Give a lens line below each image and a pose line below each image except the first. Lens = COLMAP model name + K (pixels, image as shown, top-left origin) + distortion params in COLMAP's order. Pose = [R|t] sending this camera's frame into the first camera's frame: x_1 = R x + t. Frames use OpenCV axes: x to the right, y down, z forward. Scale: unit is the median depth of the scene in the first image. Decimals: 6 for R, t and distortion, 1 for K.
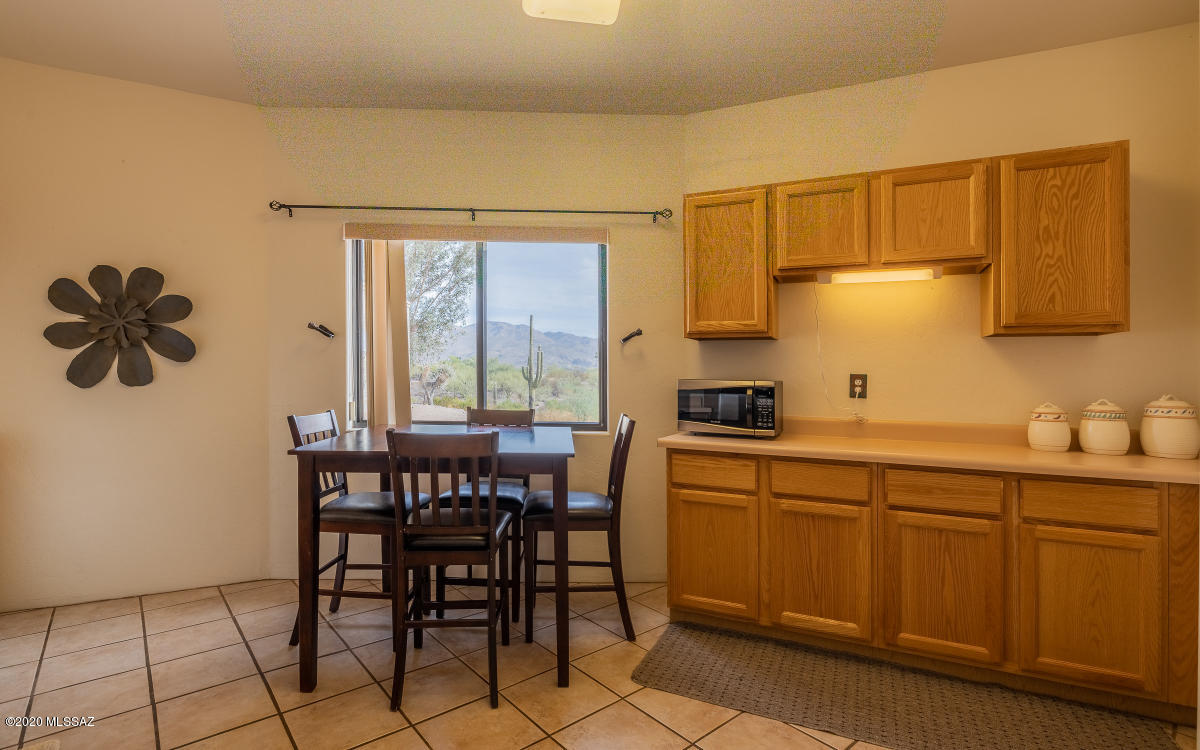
lens RADIAL K [[549.2, 0, 600.0], [0, 549.2, 375.0], [0, 0, 1]] dist [-0.011276, 0.000082]
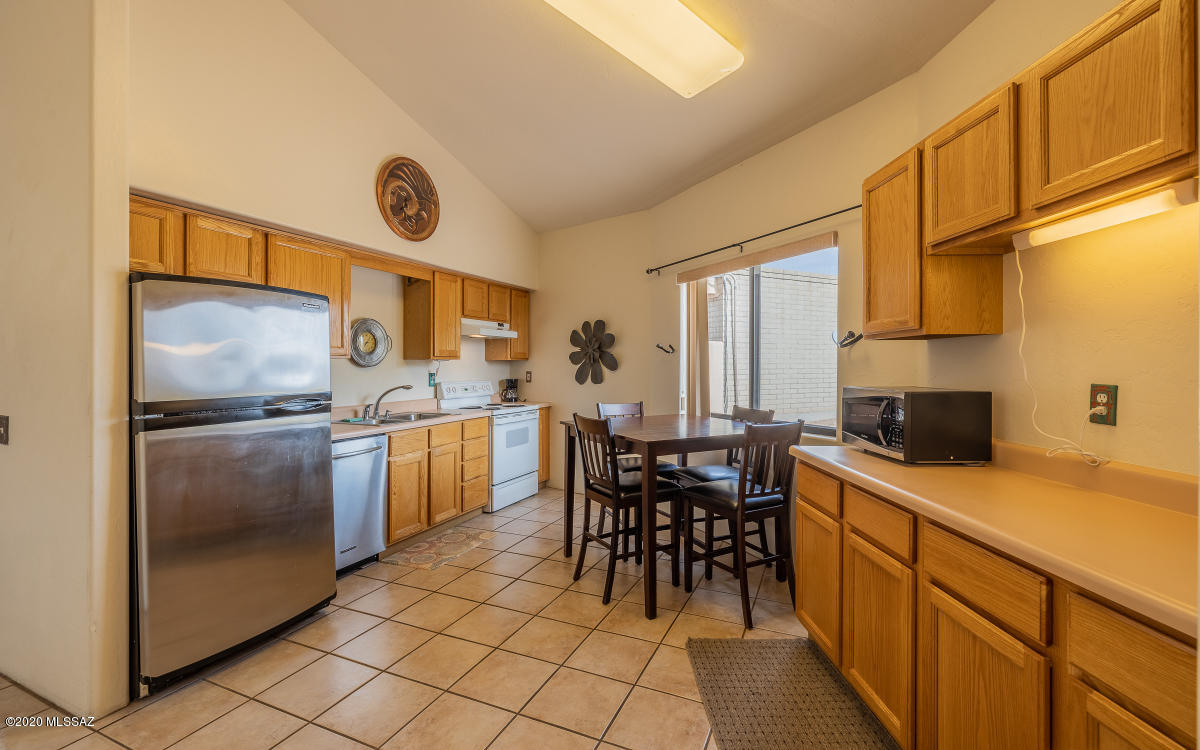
lens RADIAL K [[519.1, 0, 602.0], [0, 519.1, 354.6], [0, 0, 1]] dist [0.002220, 0.000411]
pose [[0.414499, -0.033809, -0.909422, 0.764145], [0.005407, 0.999384, -0.034689, -0.017342], [0.910034, 0.009461, 0.414426, 0.271452]]
